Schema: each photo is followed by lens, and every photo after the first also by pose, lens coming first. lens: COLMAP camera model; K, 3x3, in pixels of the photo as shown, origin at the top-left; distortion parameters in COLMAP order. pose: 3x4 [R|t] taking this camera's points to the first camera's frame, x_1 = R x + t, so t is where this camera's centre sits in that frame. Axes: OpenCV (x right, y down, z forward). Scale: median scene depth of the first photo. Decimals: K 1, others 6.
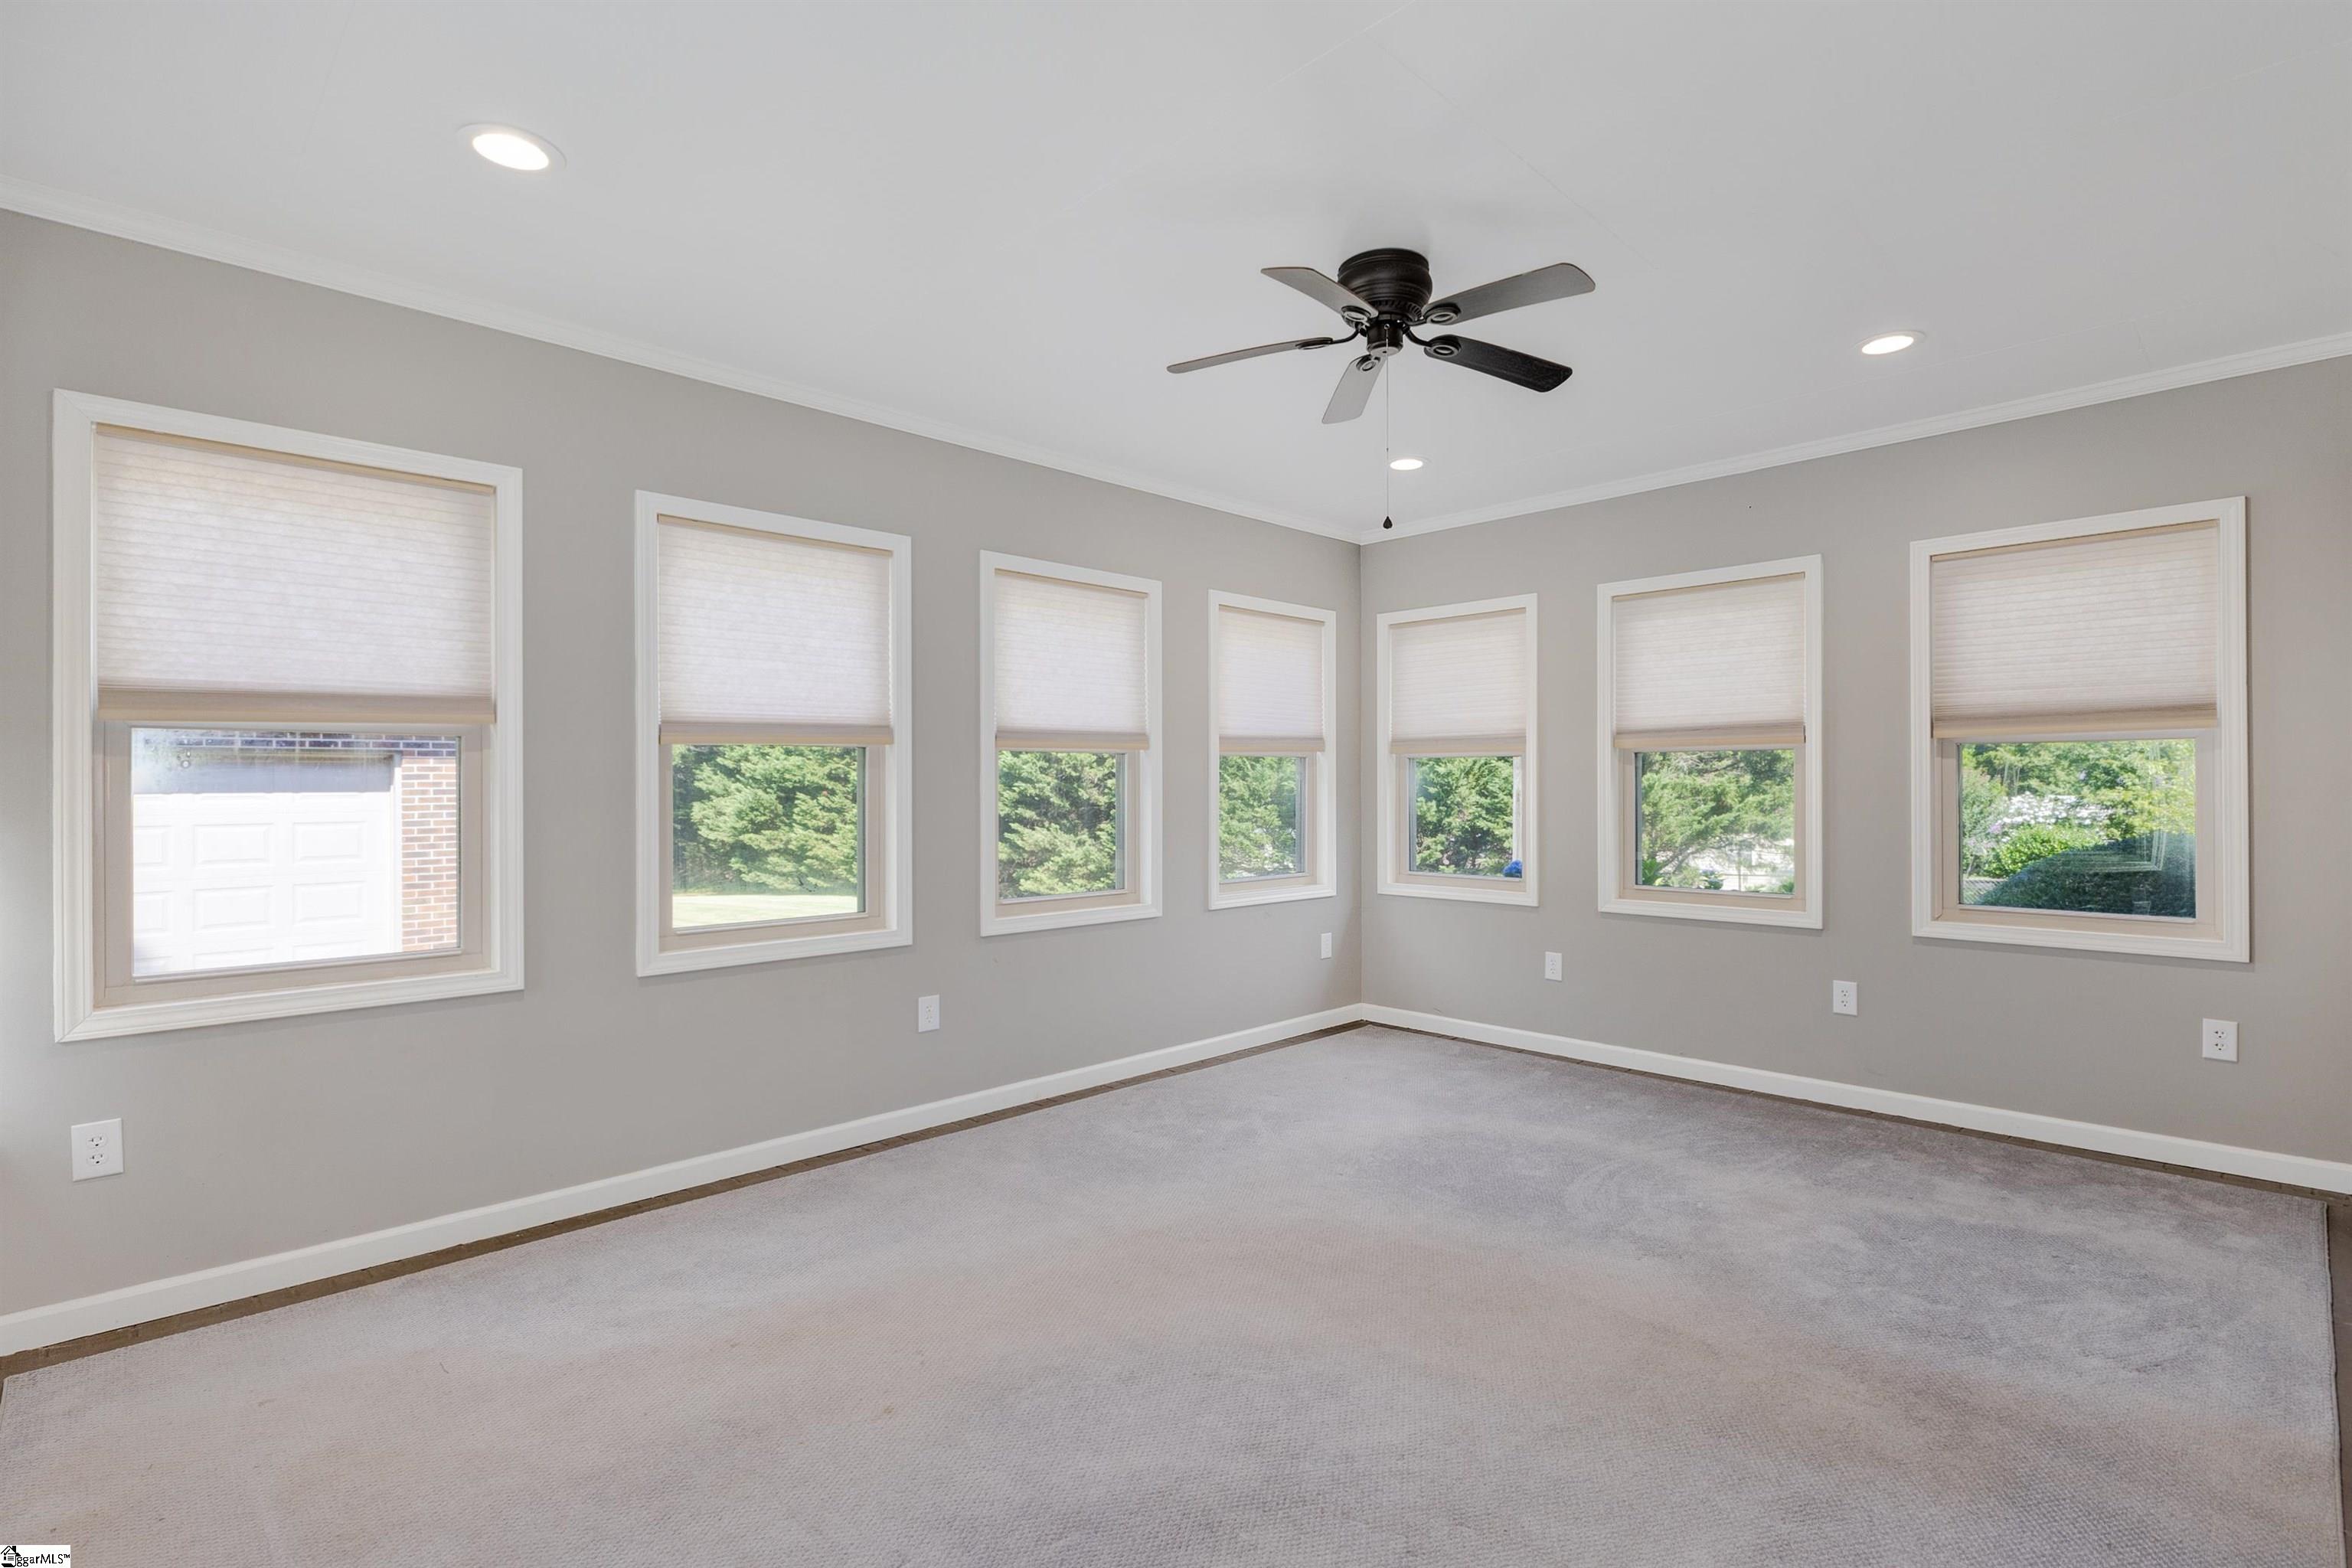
lens RADIAL K [[1121.5, 0, 1160.1], [0, 1121.5, 789.2], [0, 0, 1]] dist [0.004742, 0.000169]
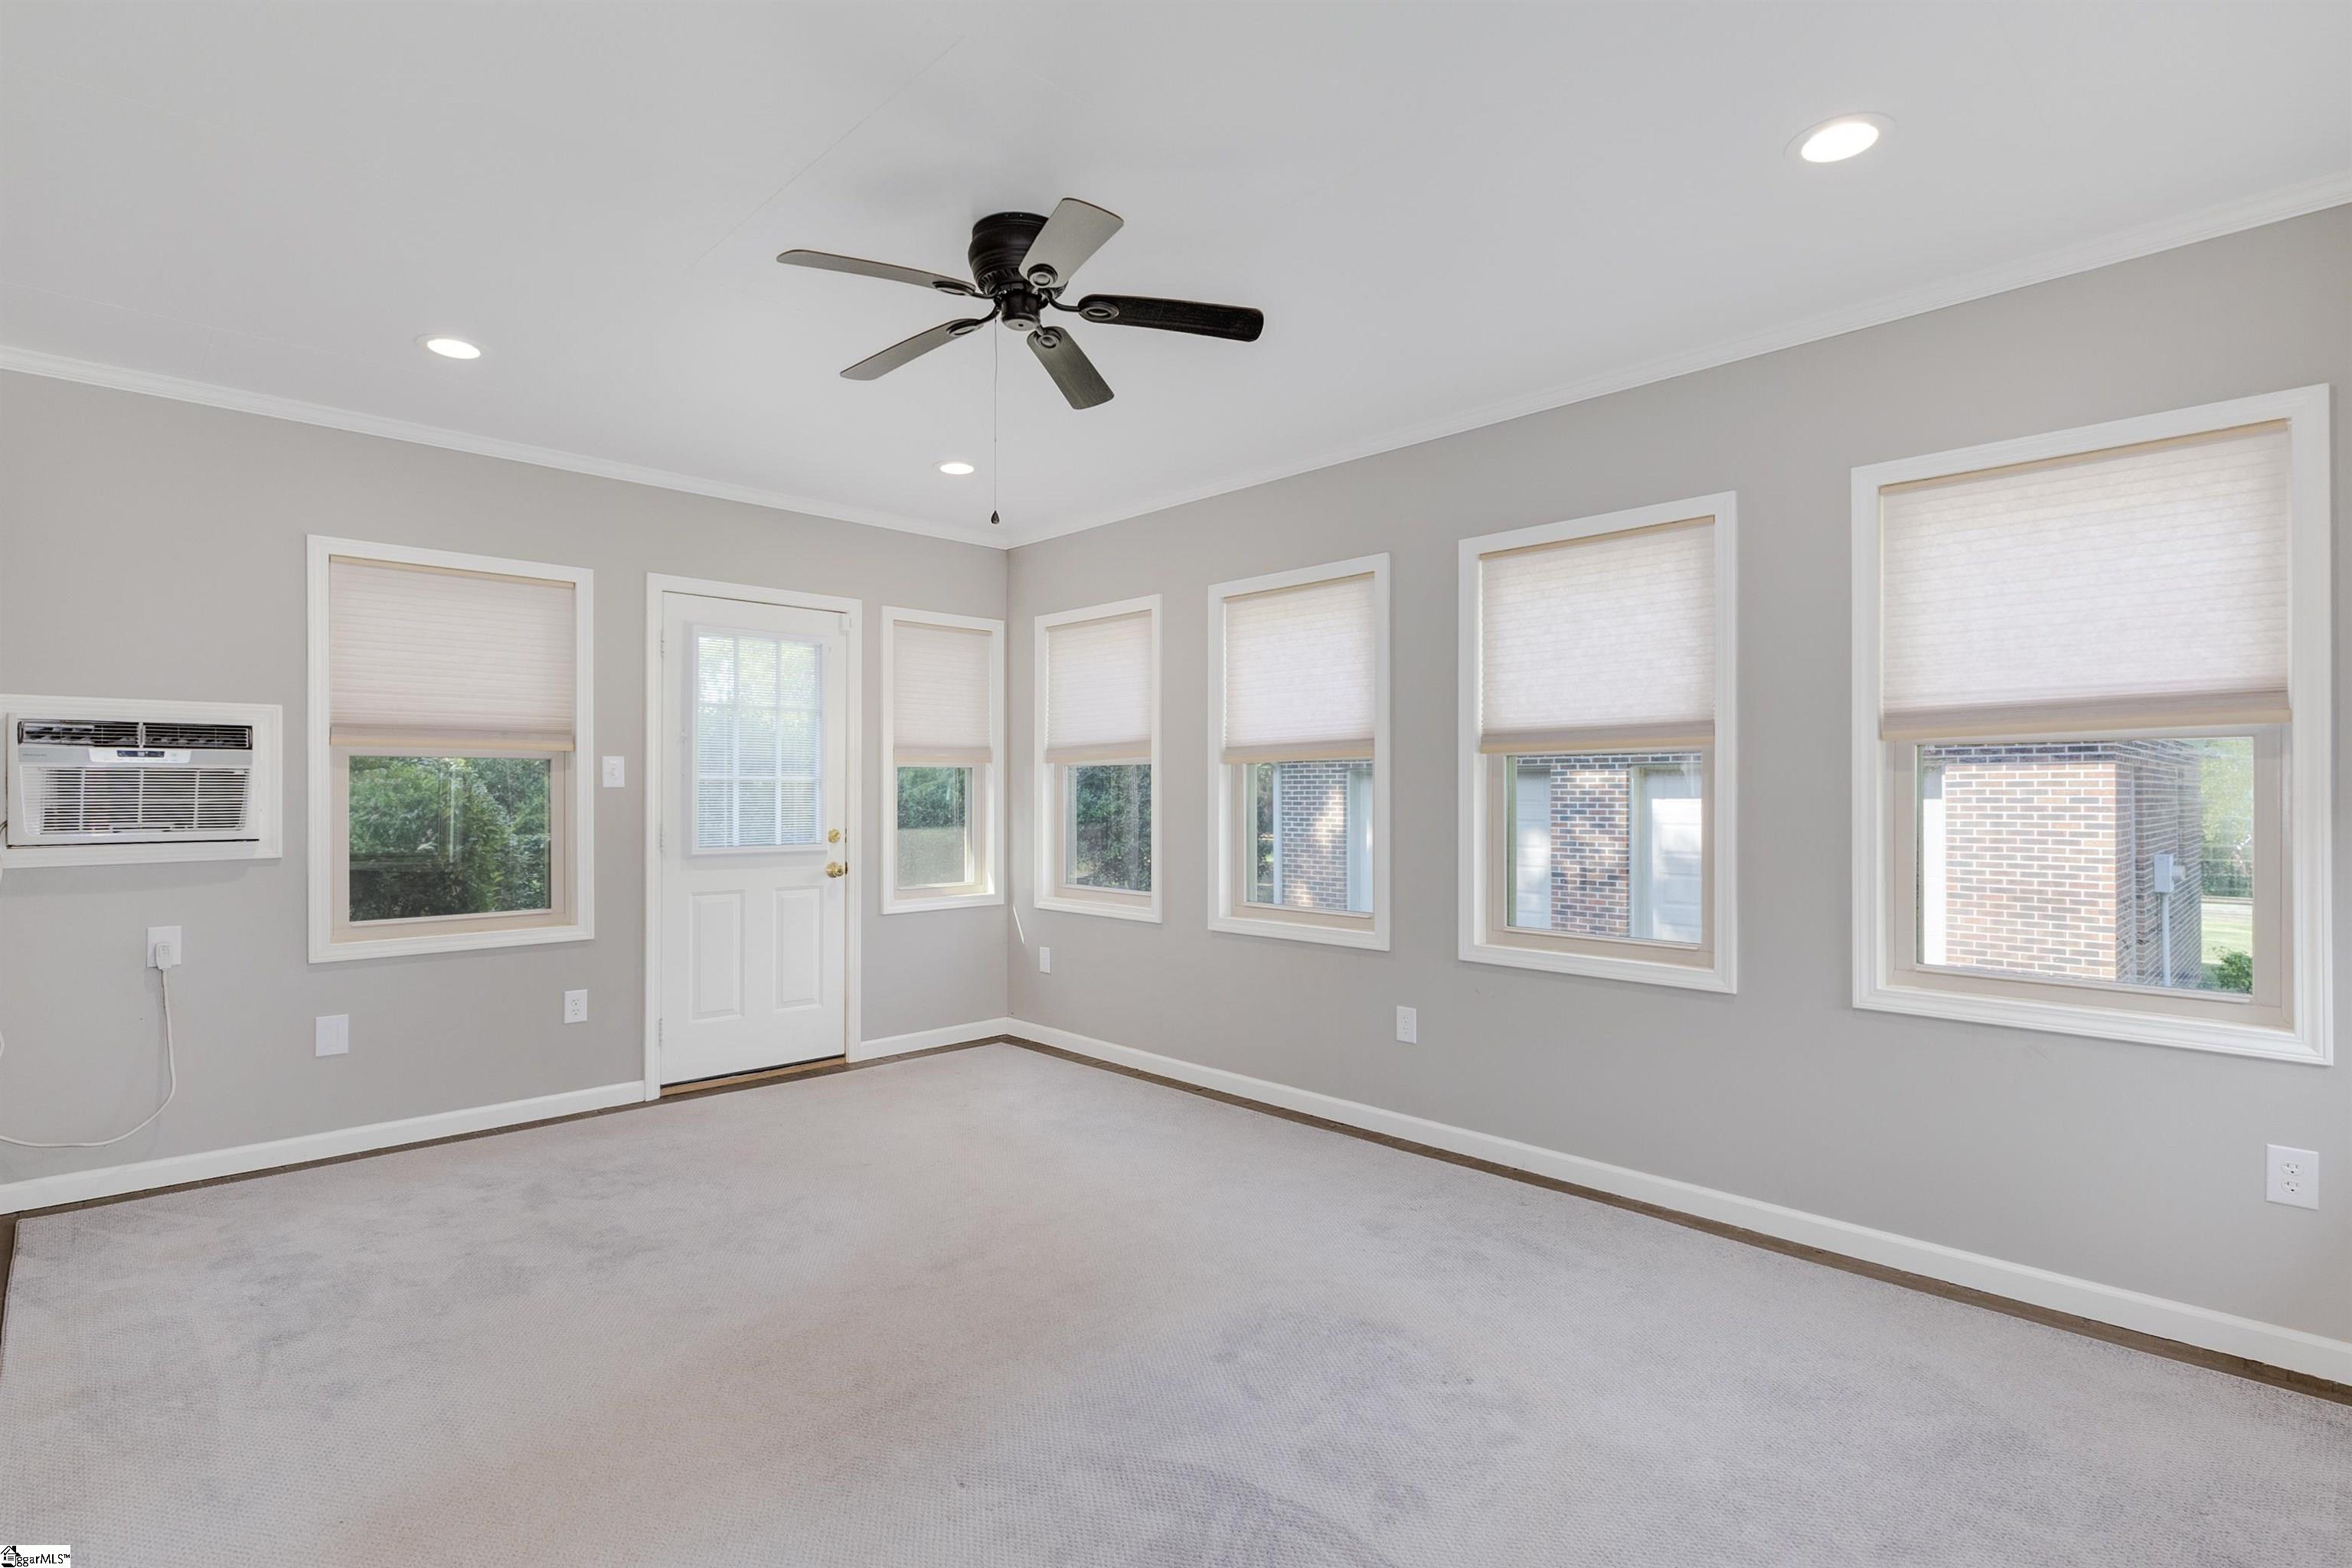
lens RADIAL K [[1121.5, 0, 1160.3], [0, 1121.5, 777.4], [0, 0, 1]] dist [0.004742, 0.000169]
pose [[0.001956, -0.007128, -0.999973, 0.408508], [-0.009009, 0.999934, -0.007145, -0.004833], [0.999958, 0.009023, 0.001891, 0.403710]]
